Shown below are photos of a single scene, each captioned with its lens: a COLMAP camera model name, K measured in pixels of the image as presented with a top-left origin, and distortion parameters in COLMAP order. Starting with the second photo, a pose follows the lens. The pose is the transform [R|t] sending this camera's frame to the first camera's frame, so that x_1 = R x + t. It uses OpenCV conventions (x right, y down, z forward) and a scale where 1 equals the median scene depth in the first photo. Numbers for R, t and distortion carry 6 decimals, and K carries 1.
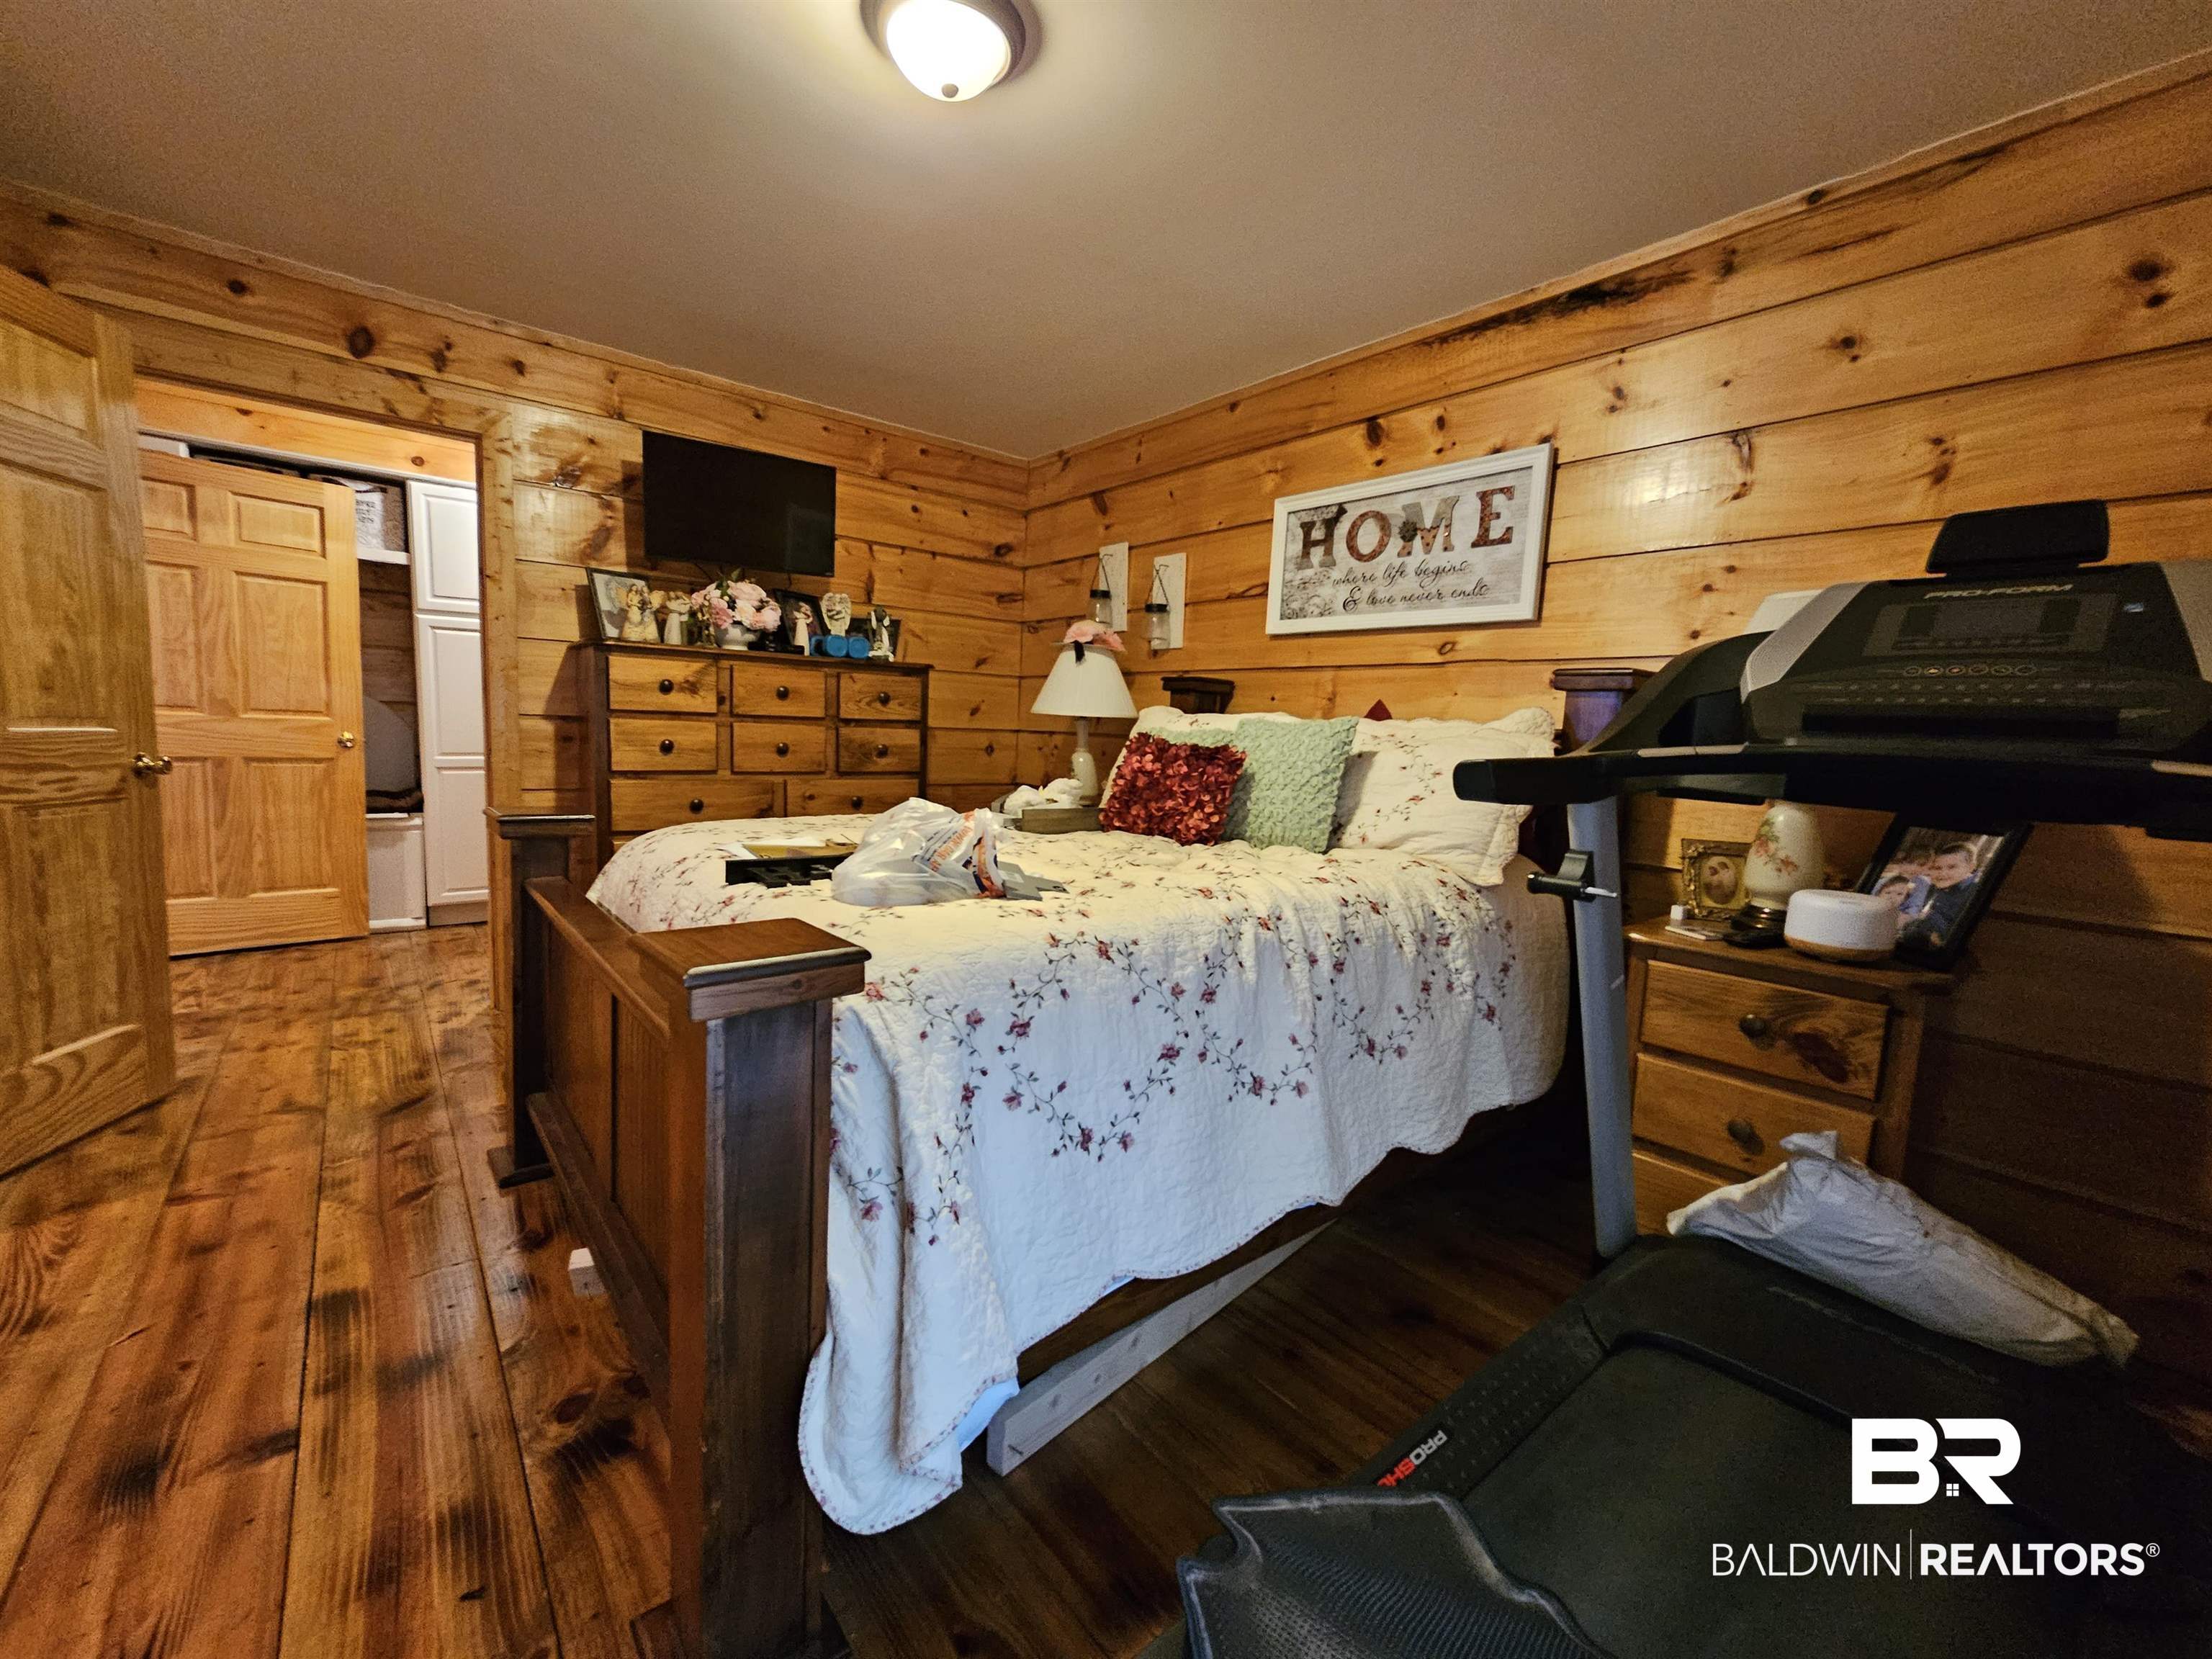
lens RADIAL K [[906.5, 0, 1096.4], [0, 906.5, 826.0], [0, 0, 1]] dist [0.003904, -0.000581]
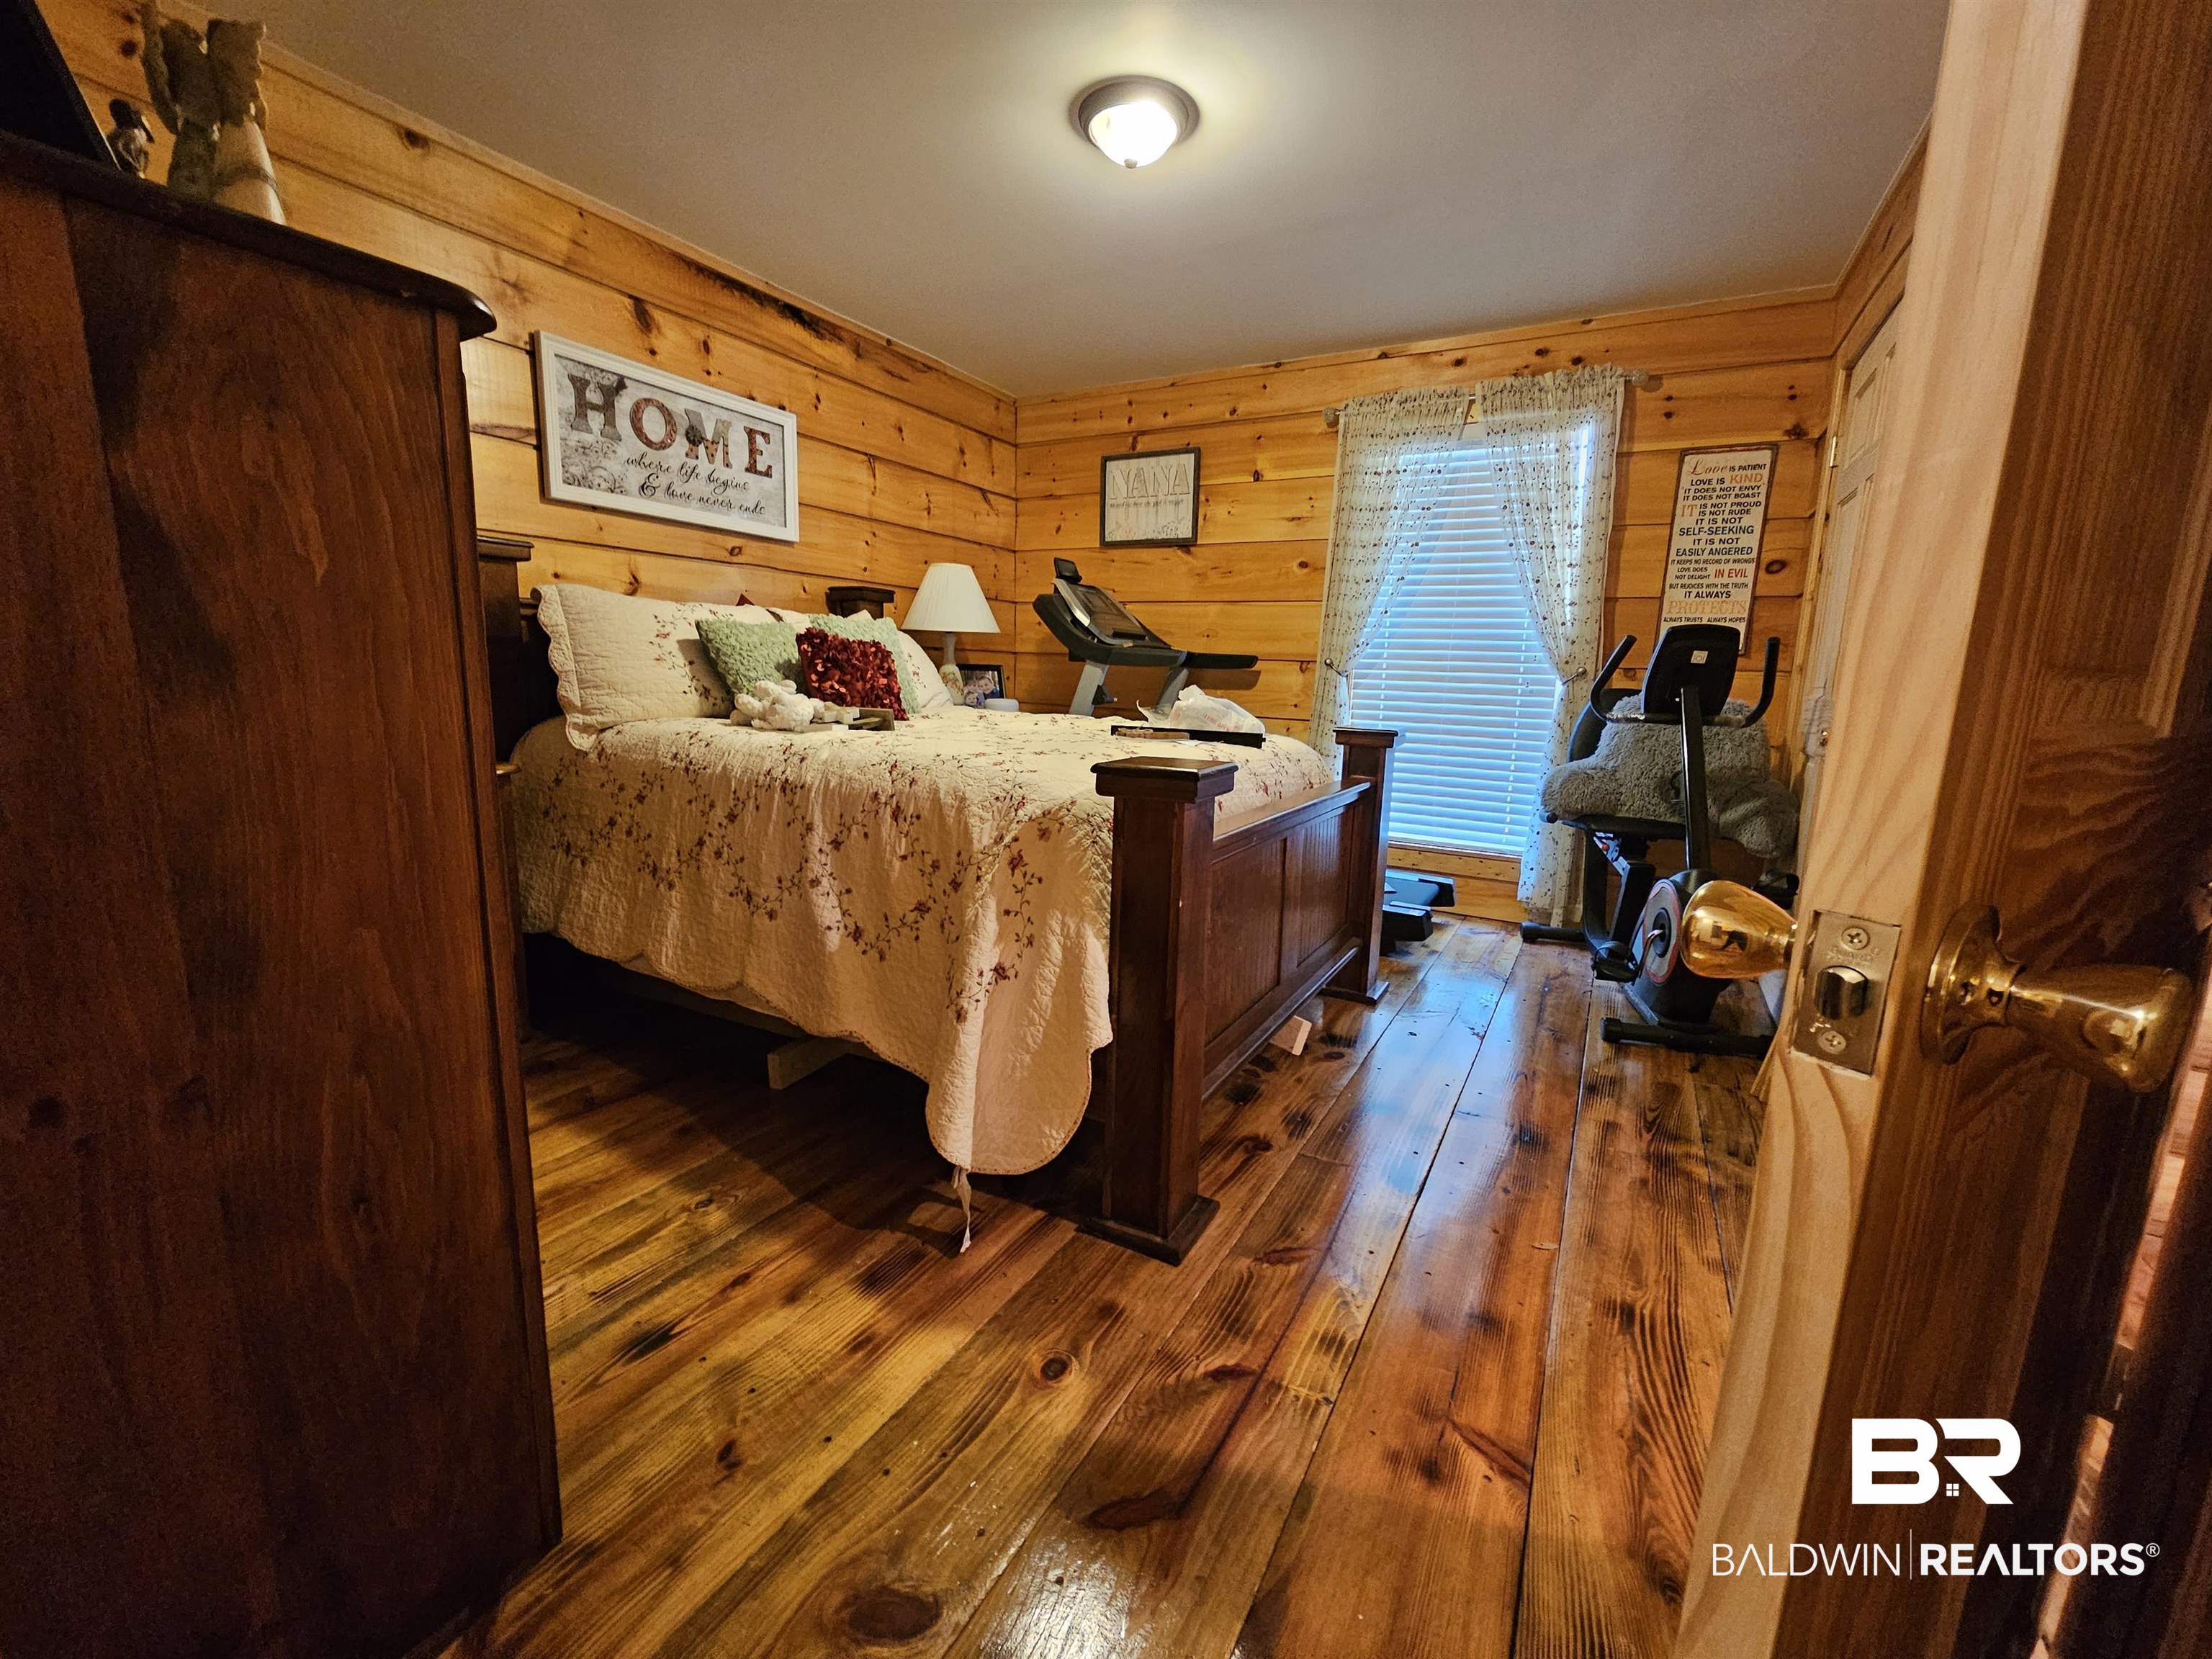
lens RADIAL K [[906.5, 0, 1109.6], [0, 906.5, 836.5], [0, 0, 1]] dist [0.003904, -0.000581]
pose [[-0.370575, -0.223447, 0.901524, -0.920298], [0.057206, 0.963297, 0.262273, -0.109828], [-0.927039, 0.148764, -0.344191, 0.943108]]
